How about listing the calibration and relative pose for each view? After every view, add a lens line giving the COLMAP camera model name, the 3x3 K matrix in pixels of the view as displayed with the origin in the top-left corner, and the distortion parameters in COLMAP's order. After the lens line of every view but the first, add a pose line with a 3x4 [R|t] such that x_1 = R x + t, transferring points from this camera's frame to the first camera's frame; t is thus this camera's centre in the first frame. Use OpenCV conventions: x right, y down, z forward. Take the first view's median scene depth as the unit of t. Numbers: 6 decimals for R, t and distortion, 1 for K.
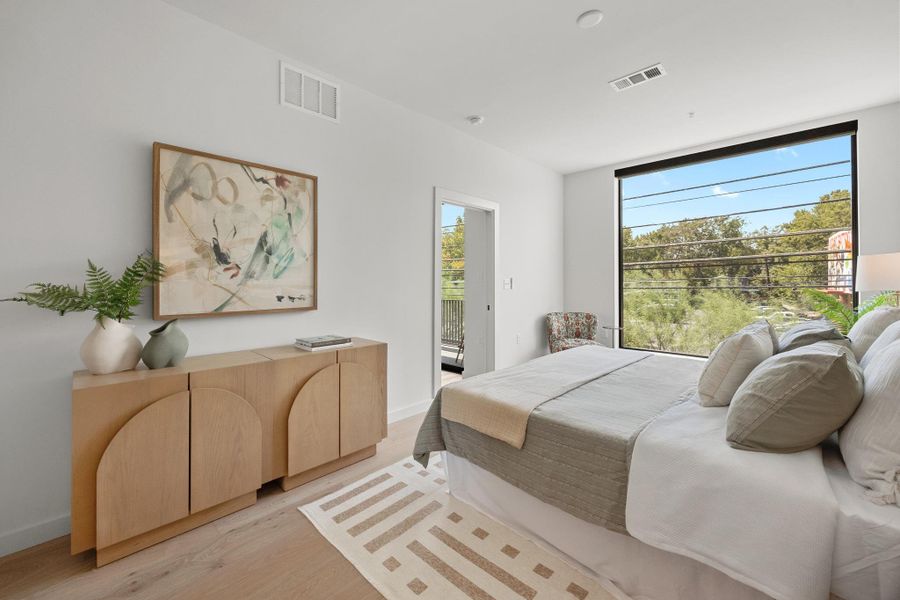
lens RADIAL K [[363.3, 0, 450.3], [0, 363.3, 293.6], [0, 0, 1]] dist [-0.004872, 0.000007]
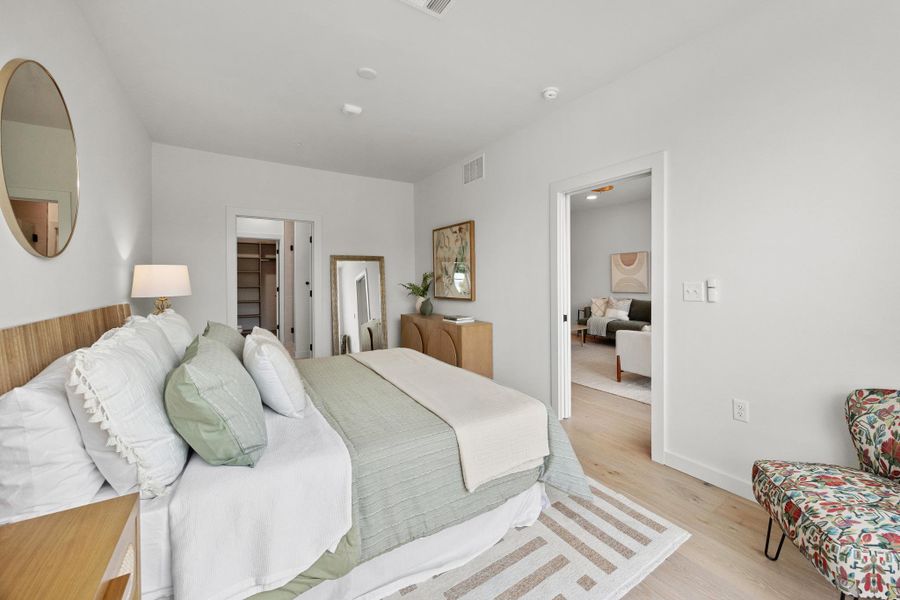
lens RADIAL K [[363.3, 0, 478.3], [0, 363.3, 284.3], [0, 0, 1]] dist [-0.004872, 0.000007]
pose [[-0.192337, 0.012135, -0.981254, 0.661048], [-0.027726, 0.999457, 0.017795, -0.033480], [0.980937, 0.030629, -0.191896, 0.721085]]
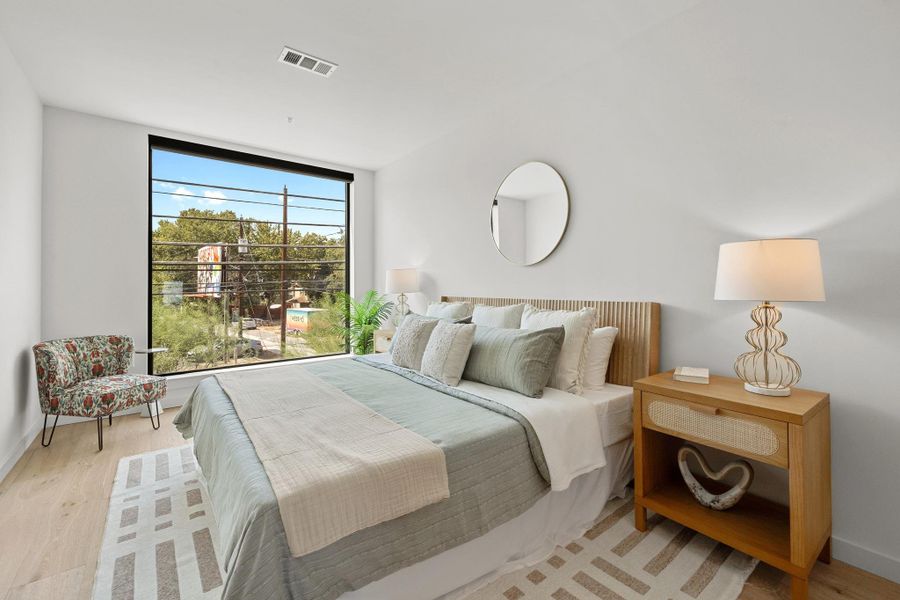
lens RADIAL K [[379.2, 0, 456.1], [0, 379.2, 287.5], [0, 0, 1]] dist [-0.005955, -0.000174]
pose [[0.136298, 0.002859, 0.990664, -0.220014], [0.032116, 0.999457, -0.007303, -0.007647], [-0.990147, 0.032811, 0.136132, 0.304837]]
